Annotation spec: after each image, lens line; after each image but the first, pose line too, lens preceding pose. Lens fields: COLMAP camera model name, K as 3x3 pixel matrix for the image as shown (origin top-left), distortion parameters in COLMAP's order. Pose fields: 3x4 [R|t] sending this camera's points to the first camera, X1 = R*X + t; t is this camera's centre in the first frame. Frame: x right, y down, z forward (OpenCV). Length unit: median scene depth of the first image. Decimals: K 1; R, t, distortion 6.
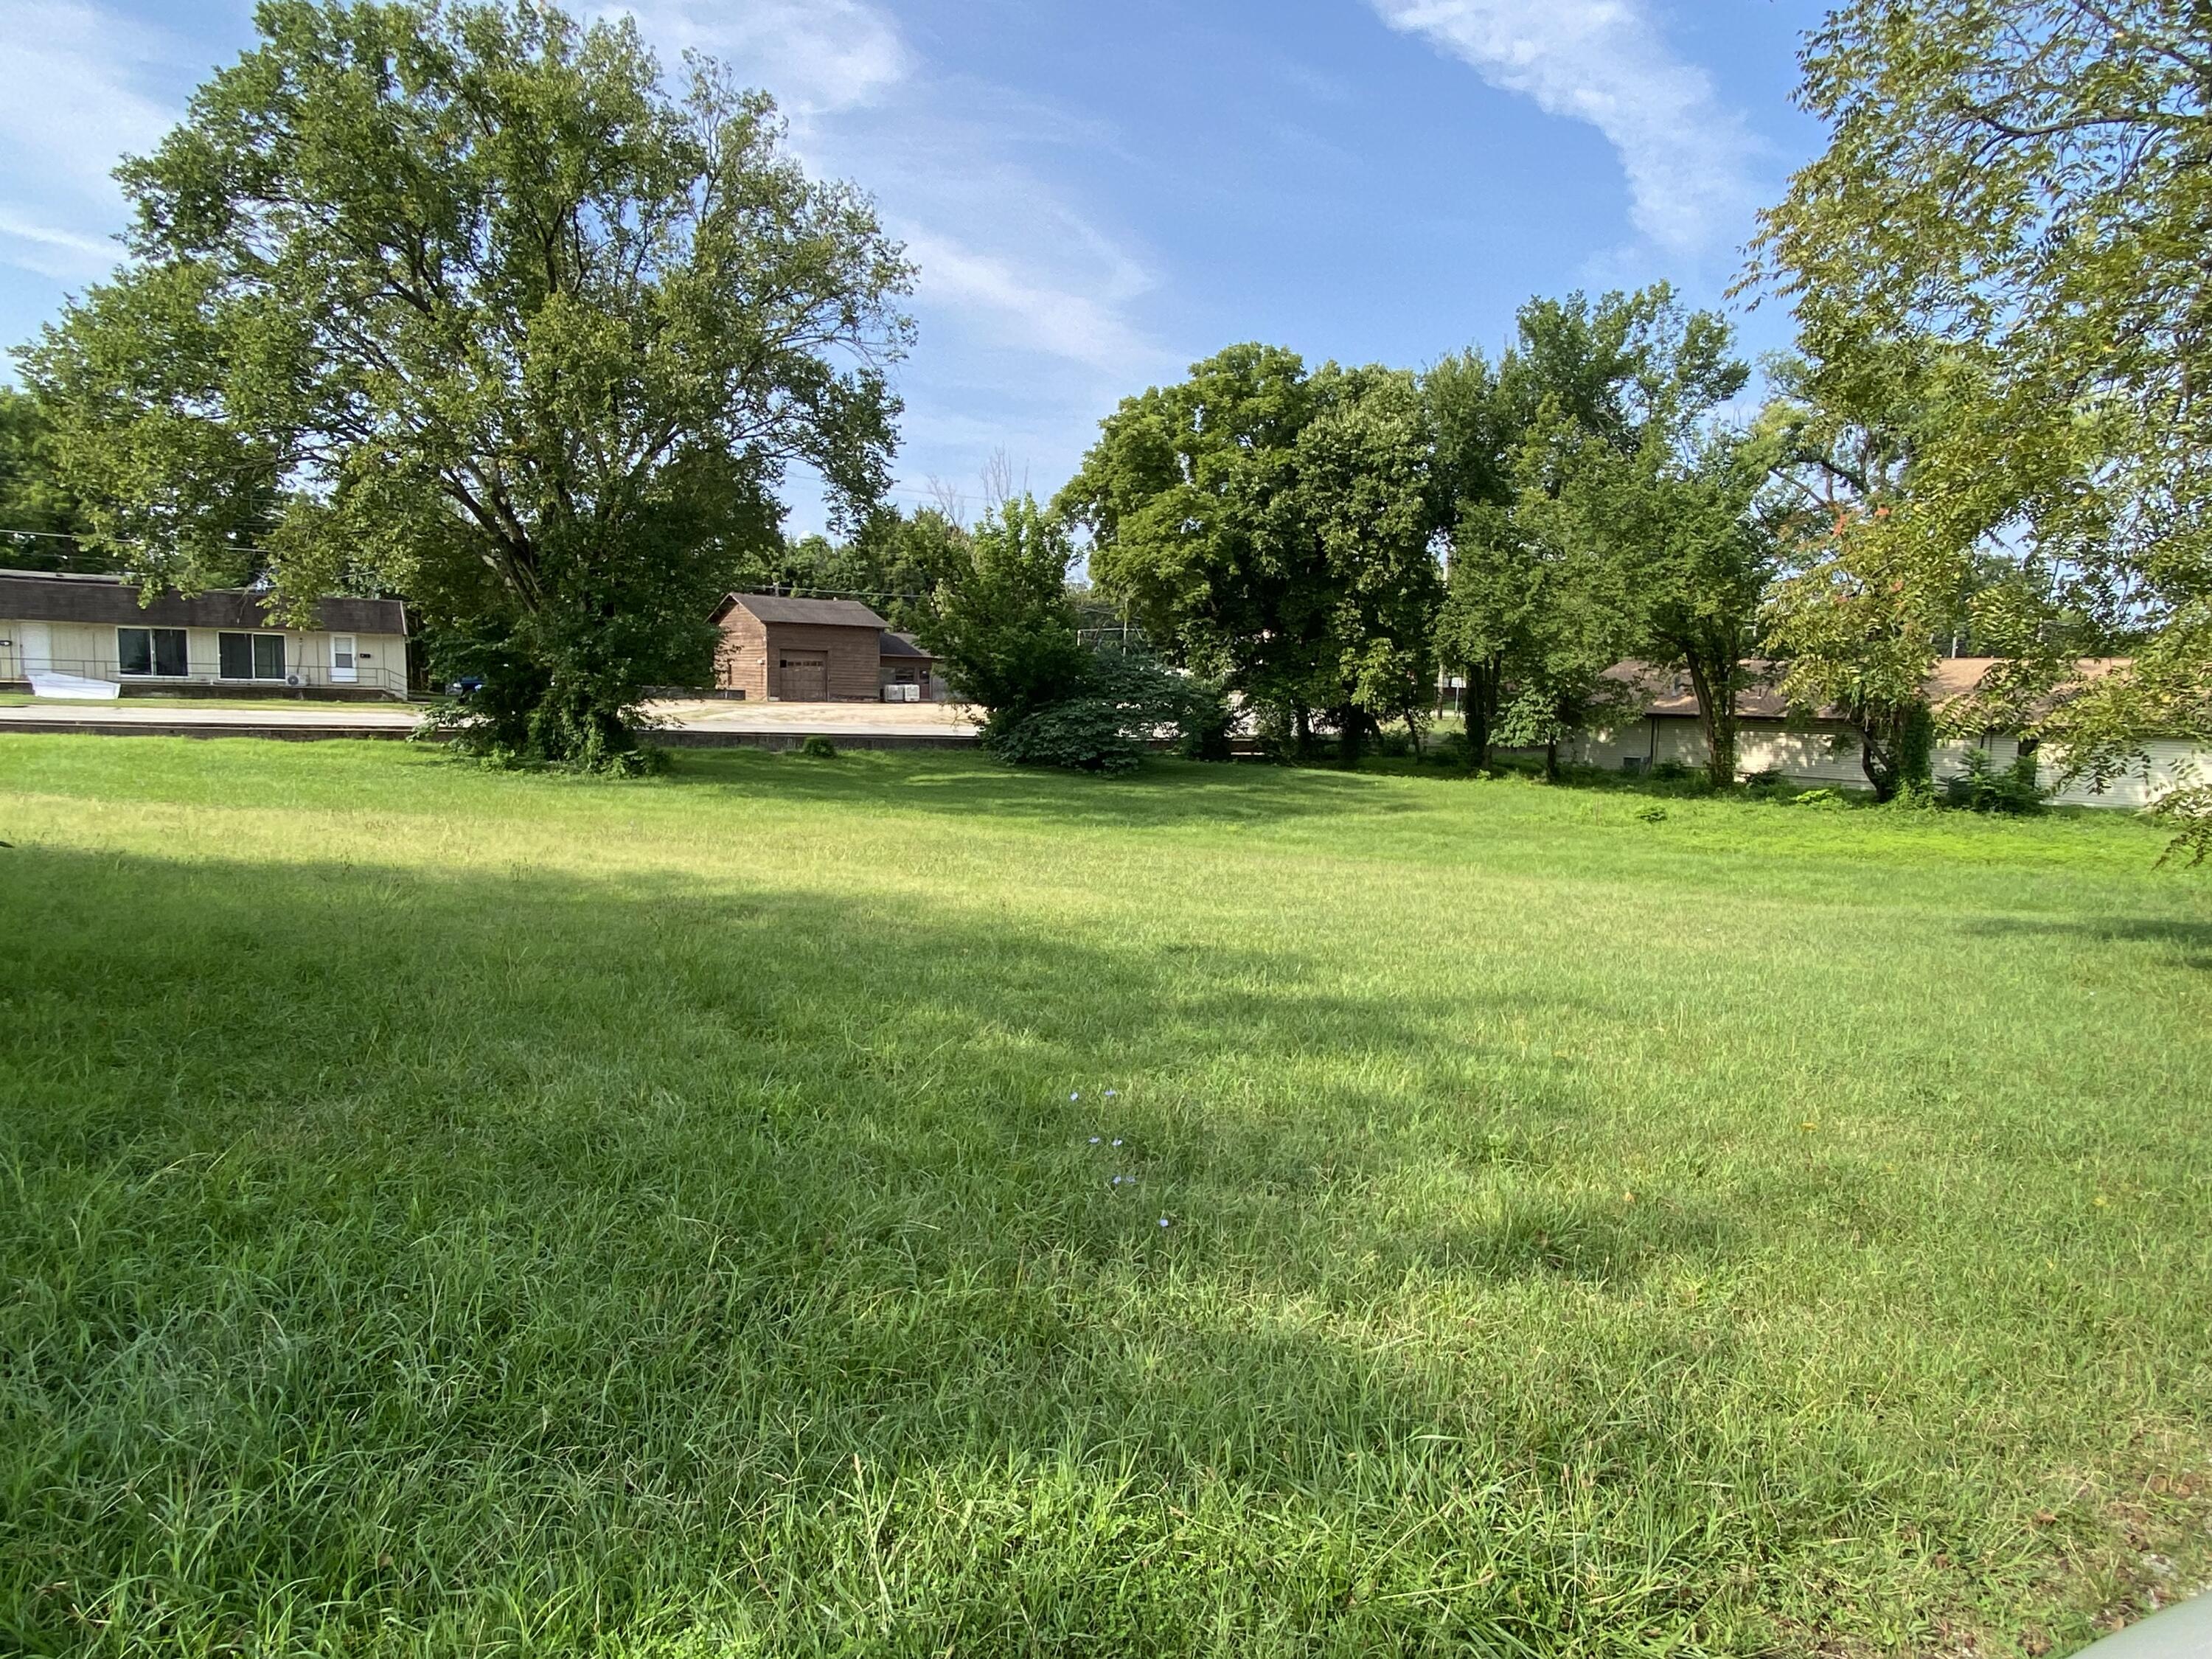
lens RADIAL K [[1225.3, 0, 1106.0], [0, 1225.3, 828.8], [0, 0, 1]] dist [-0.000272, -0.000019]
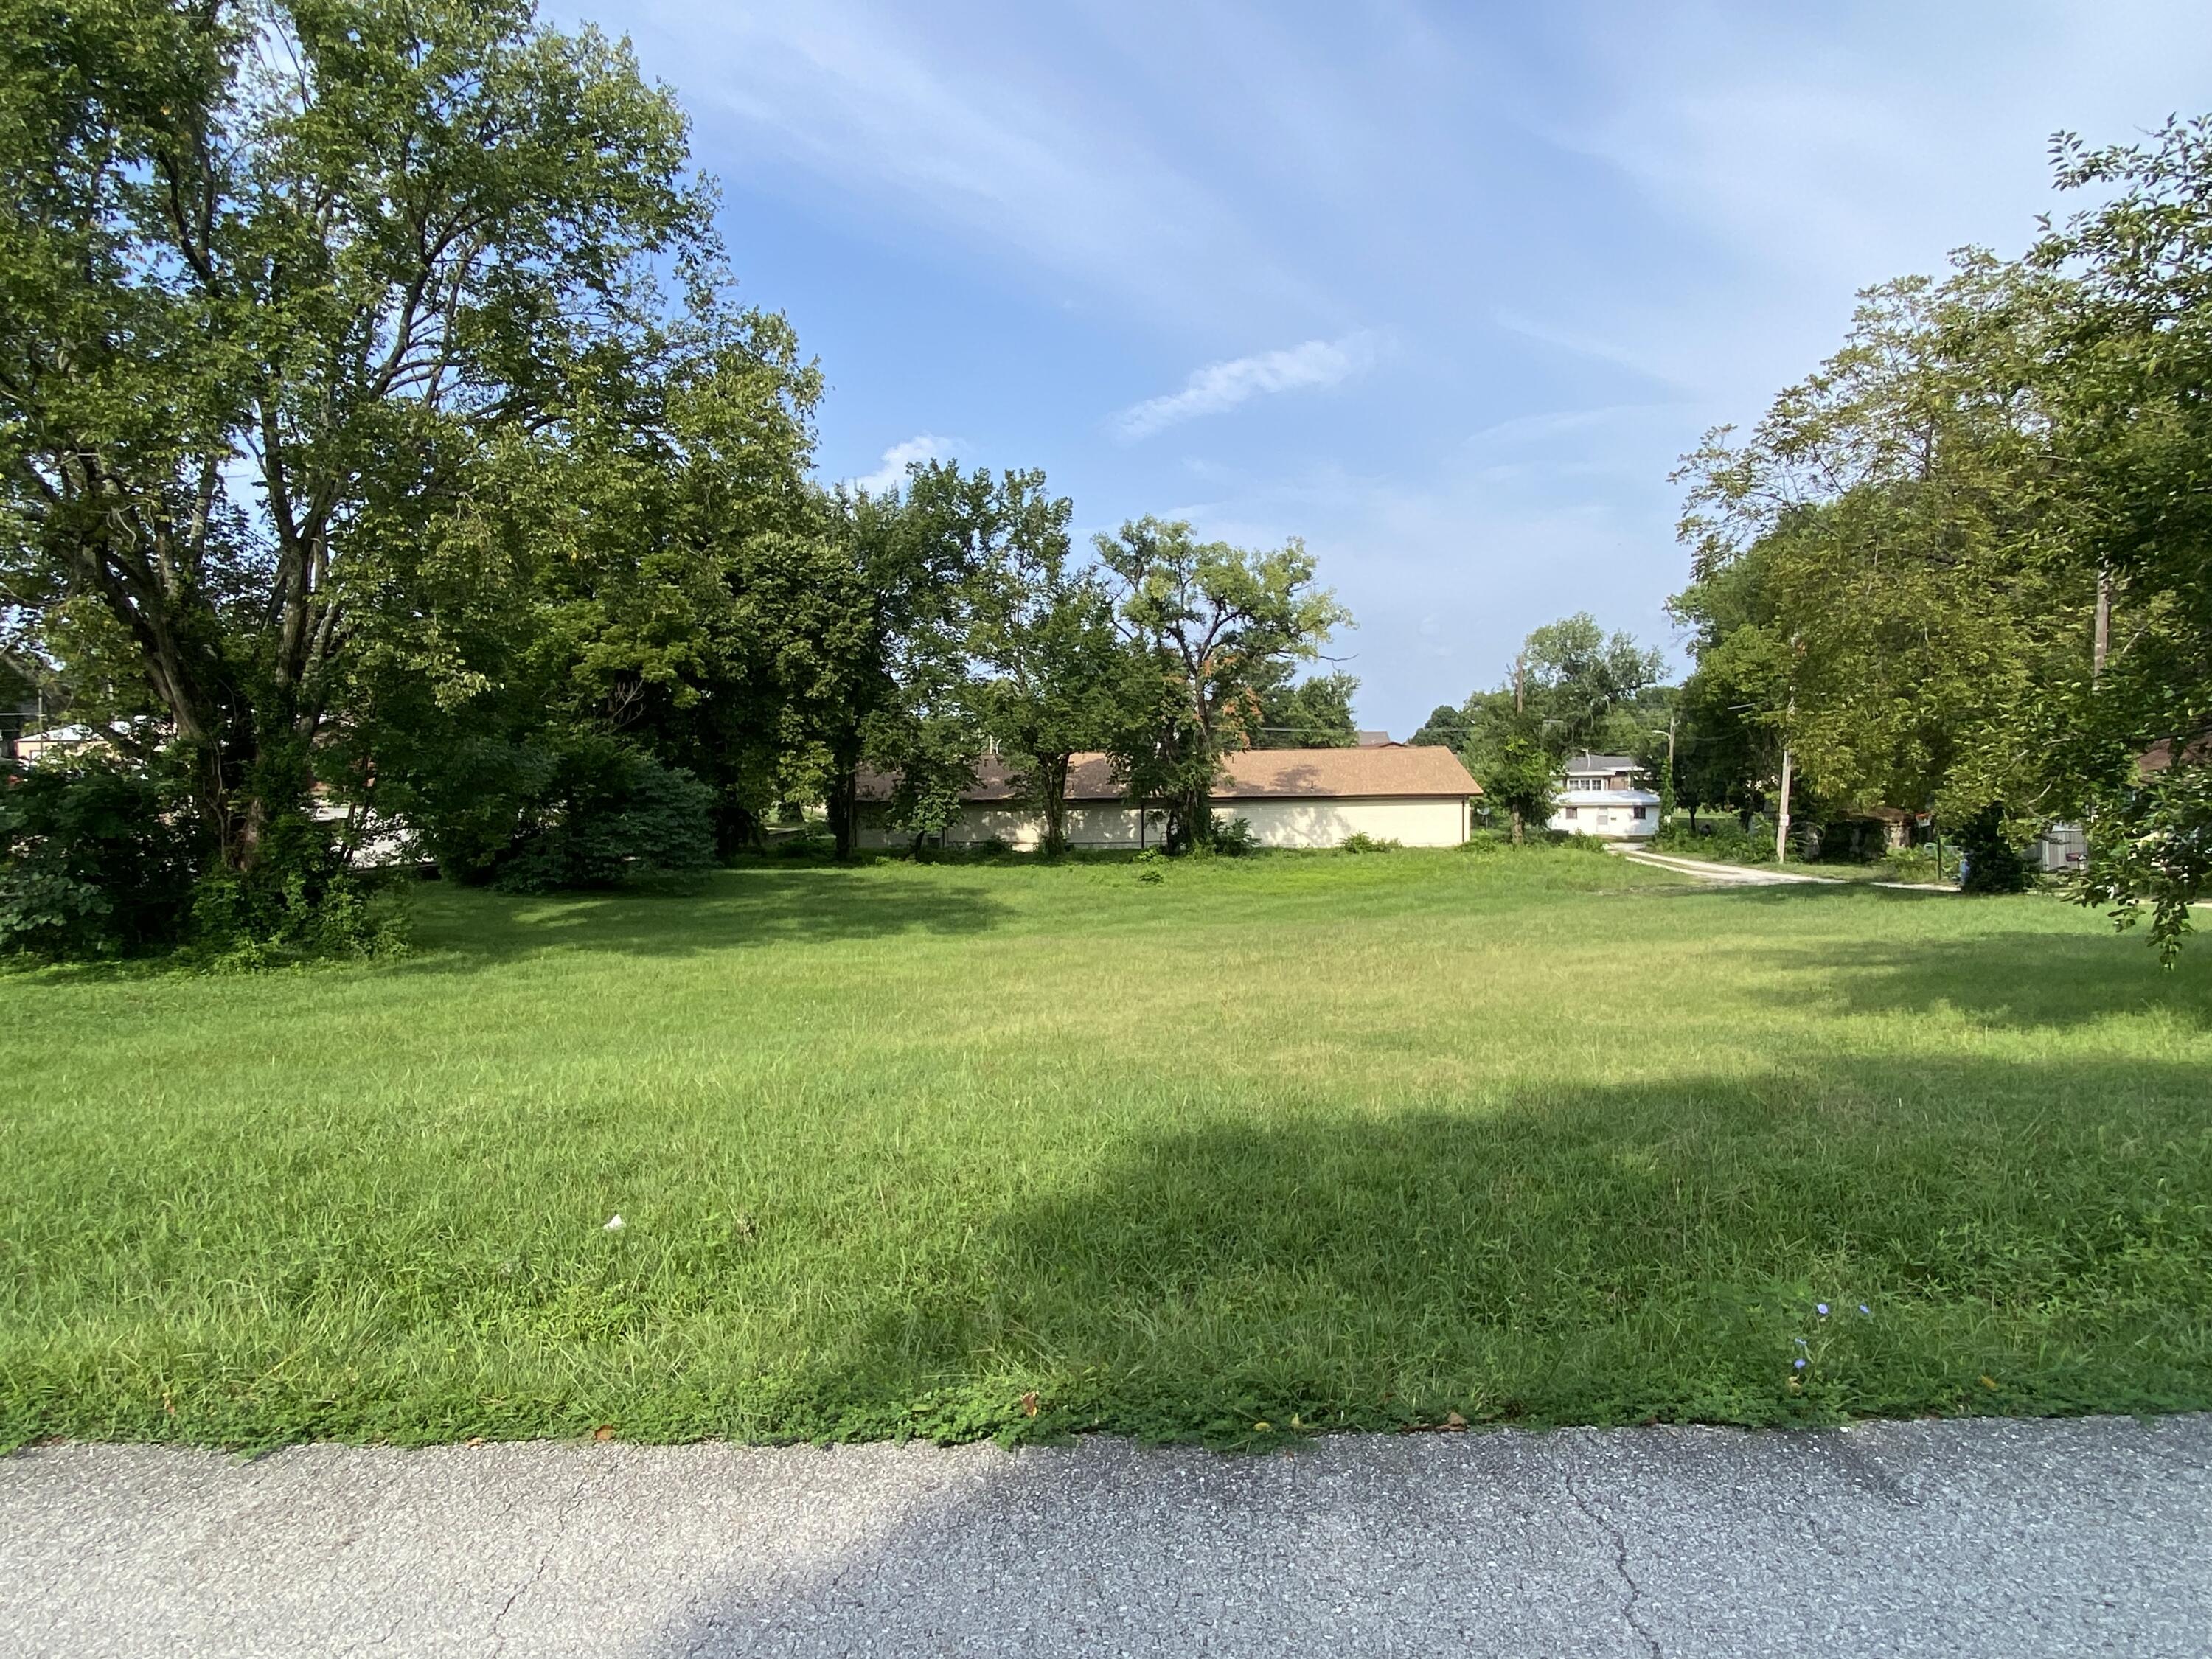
lens RADIAL K [[1225.3, 0, 1106.0], [0, 1225.3, 830.1], [0, 0, 1]] dist [-0.000272, -0.000019]
pose [[0.624355, -0.060377, 0.778804, -0.475753], [0.119476, 0.992659, -0.018826, -0.028979], [-0.771950, 0.104803, 0.626985, 0.144597]]
